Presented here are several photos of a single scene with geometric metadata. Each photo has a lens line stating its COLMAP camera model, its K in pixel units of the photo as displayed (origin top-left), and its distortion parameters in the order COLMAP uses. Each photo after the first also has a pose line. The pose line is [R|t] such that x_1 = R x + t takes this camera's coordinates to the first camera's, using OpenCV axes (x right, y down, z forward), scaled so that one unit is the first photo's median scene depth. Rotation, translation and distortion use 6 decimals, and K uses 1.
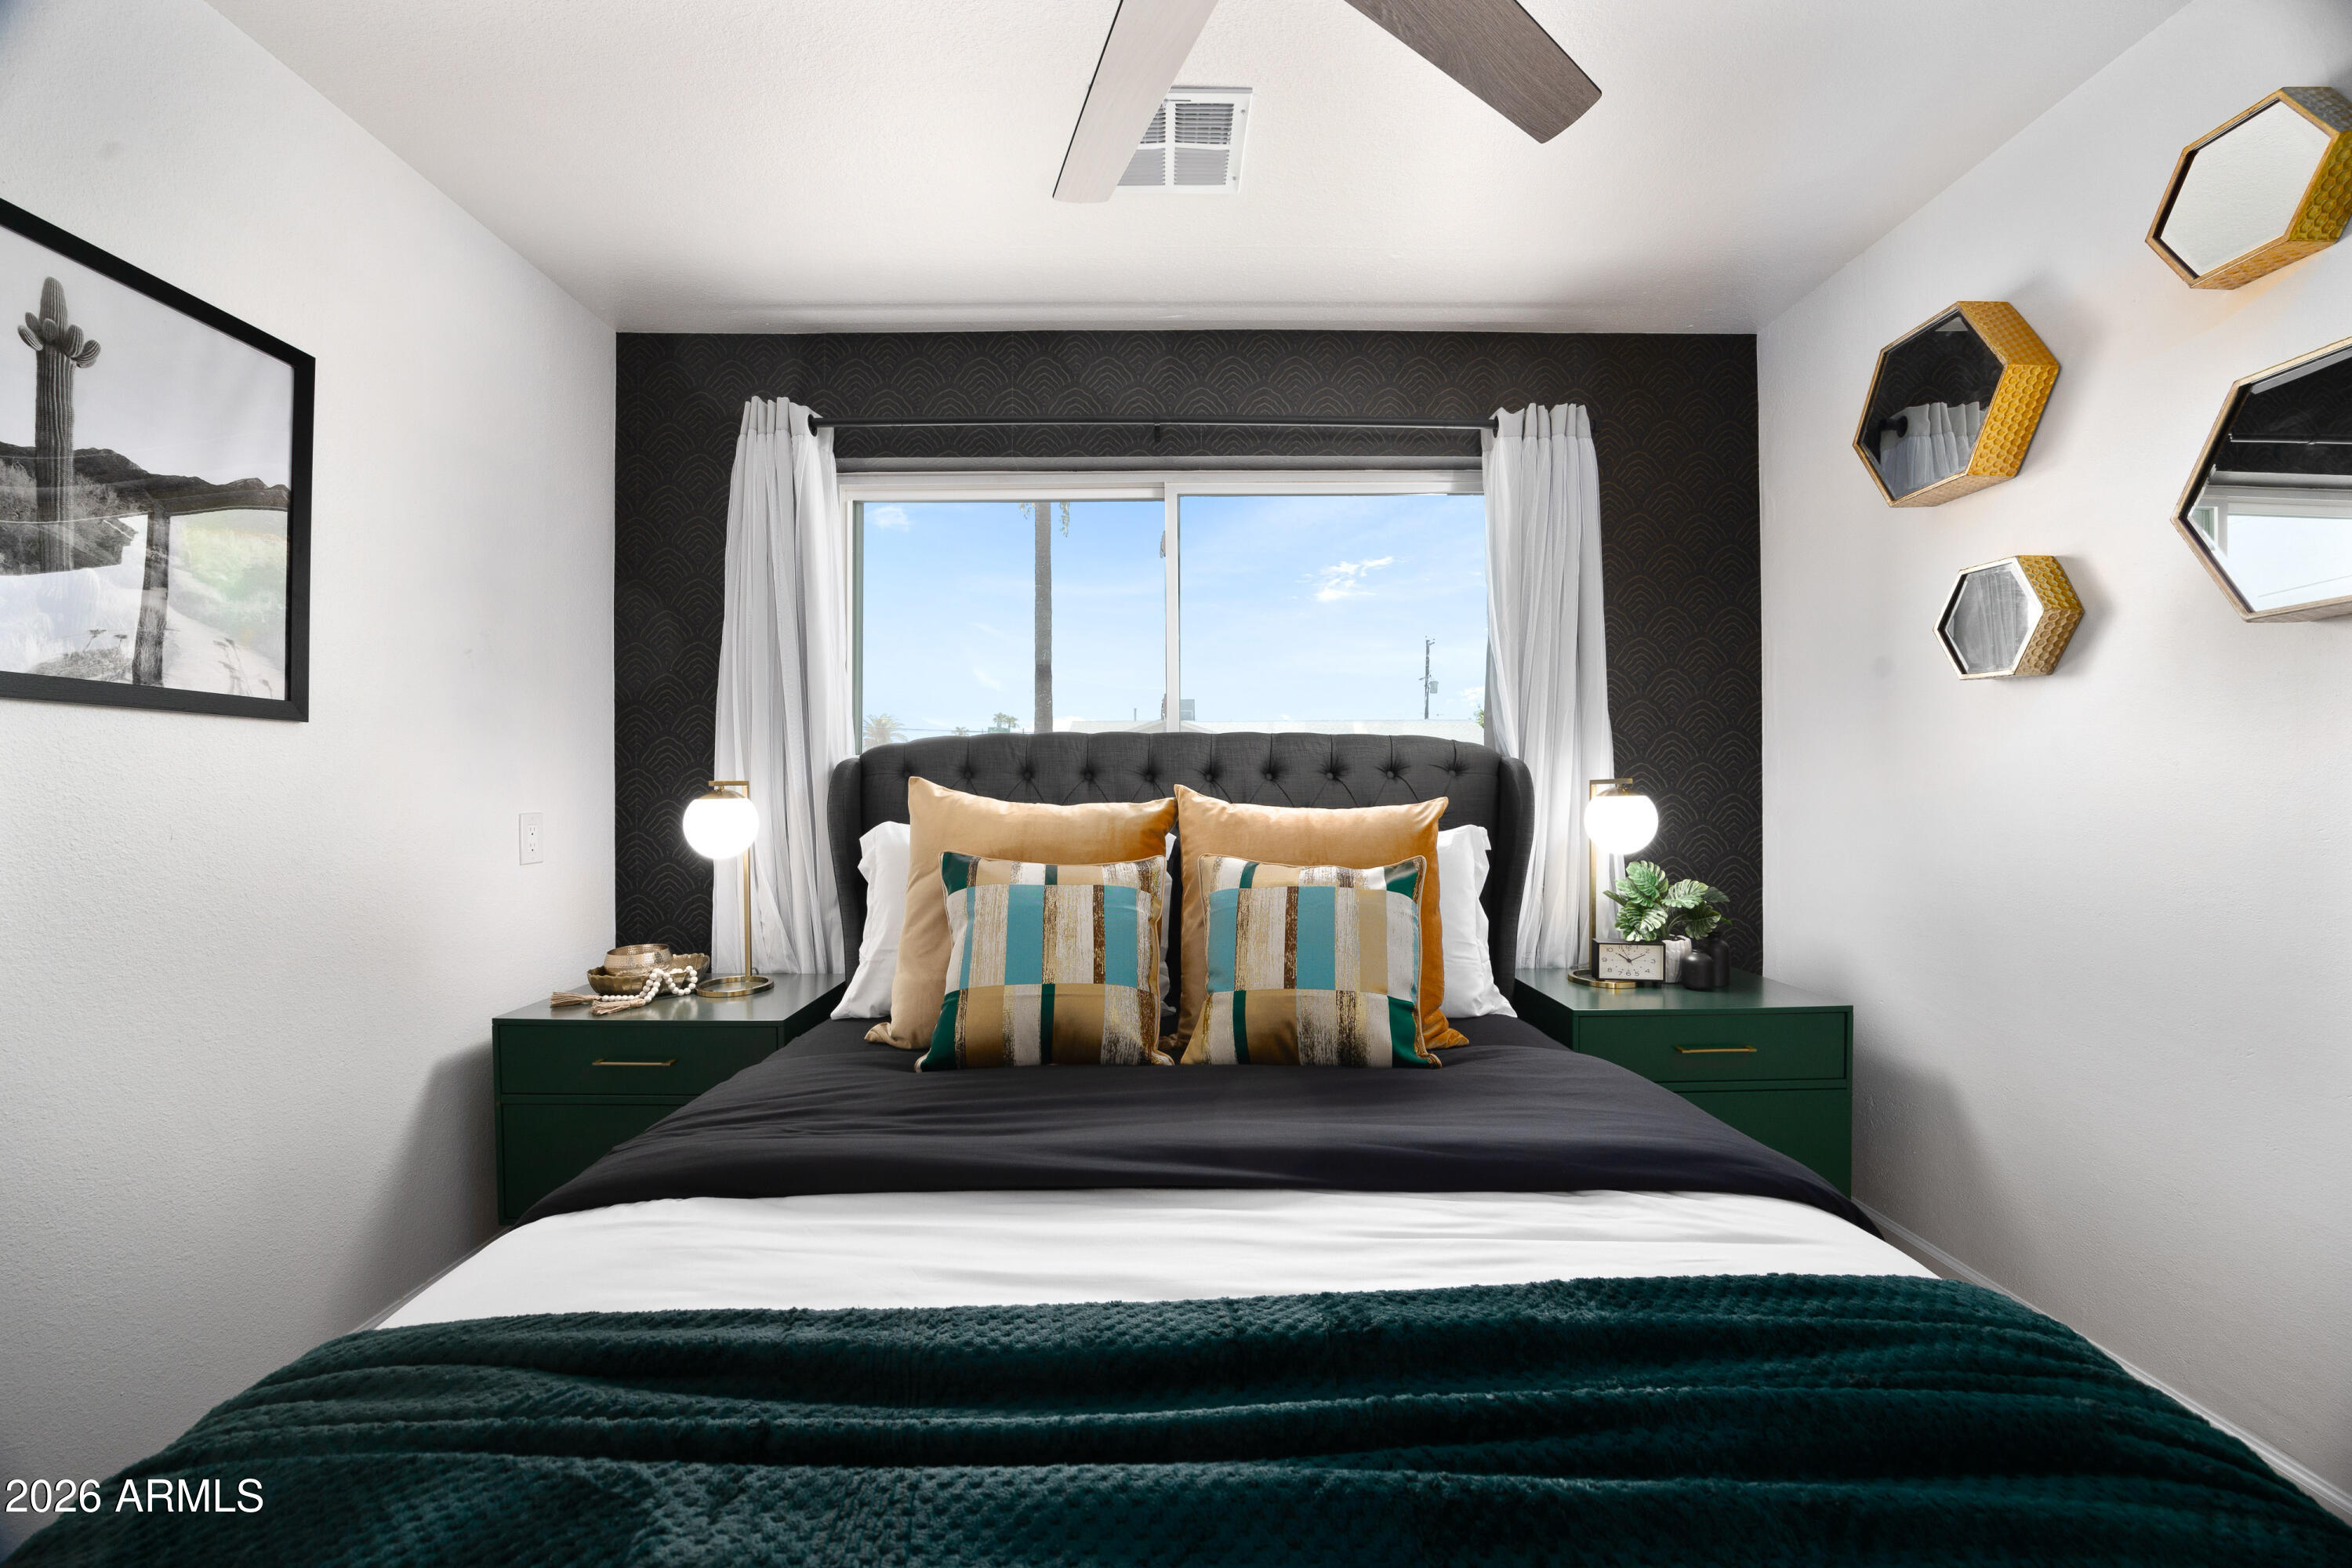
lens RADIAL K [[914.2, 0, 1168.0], [0, 914.2, 779.3], [0, 0, 1]] dist [-0.016988, 0.000529]
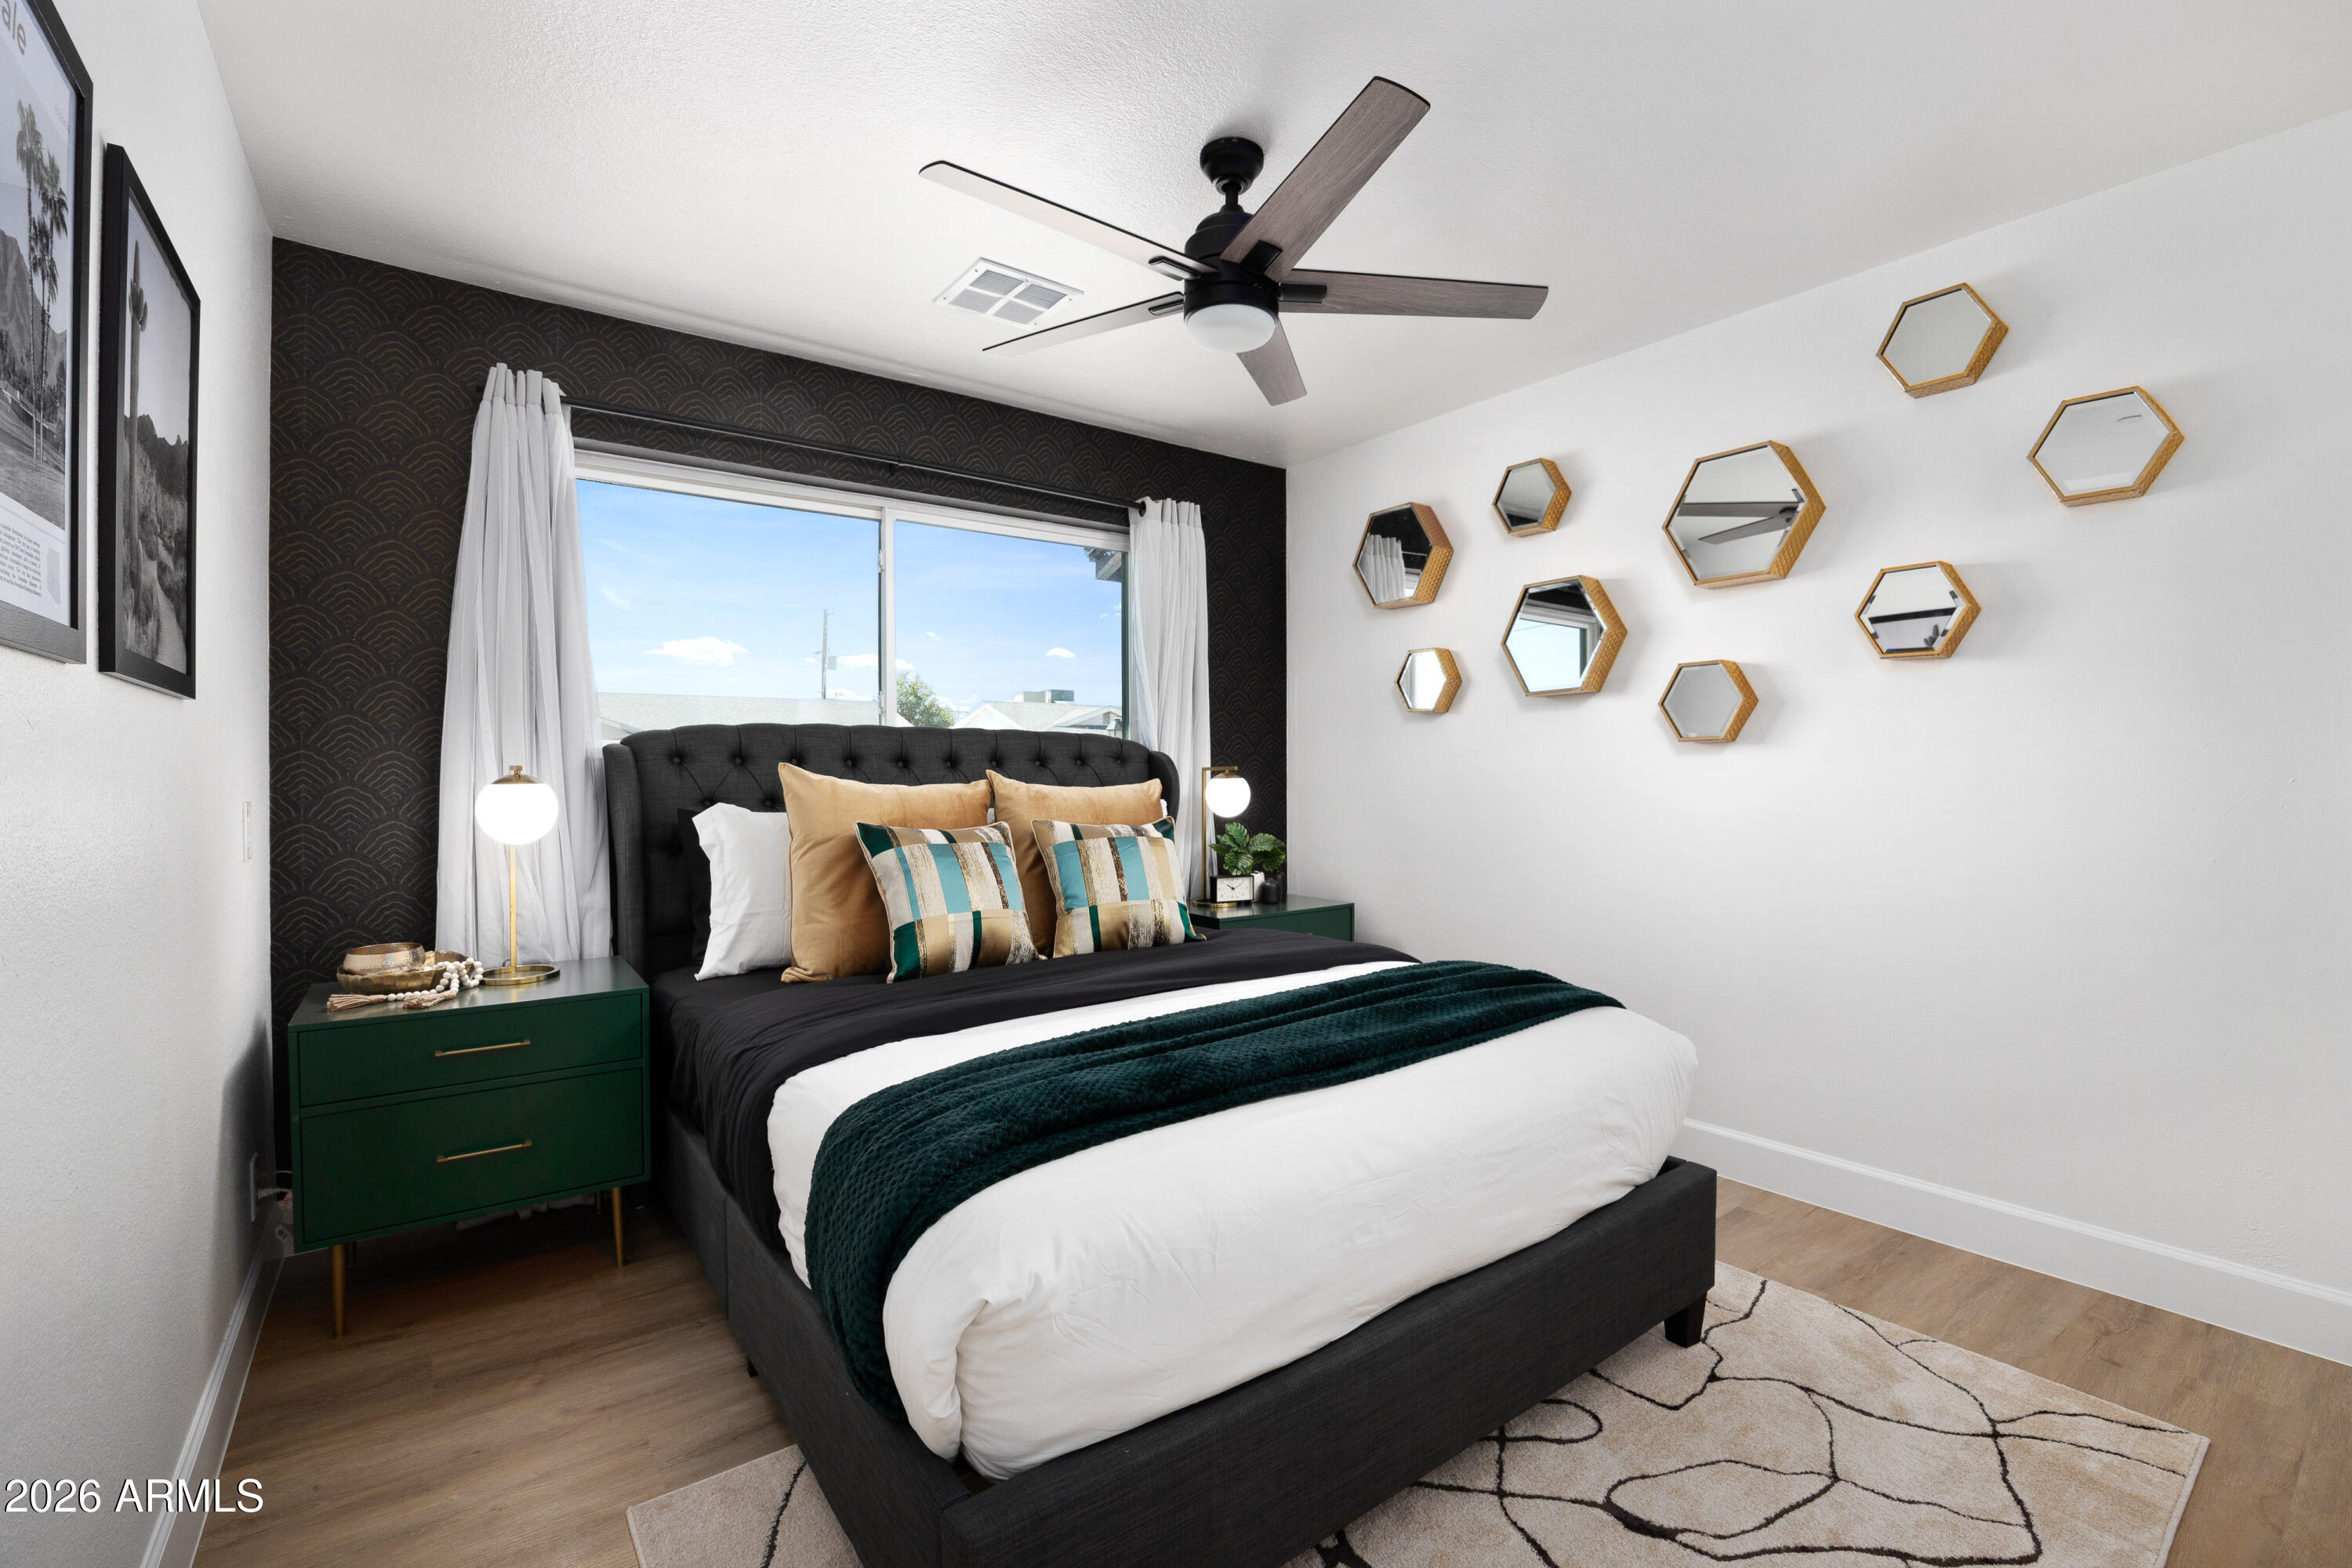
lens RADIAL K [[1023.8, 0, 1180.7], [0, 1023.8, 773.6], [0, 0, 1]] dist [-0.003189, 0.000041]
pose [[0.812681, -0.000631, 0.582709, -0.566594], [-0.003230, 0.999979, 0.005587, 0.001712], [-0.582700, -0.006423, 0.812662, -0.330047]]
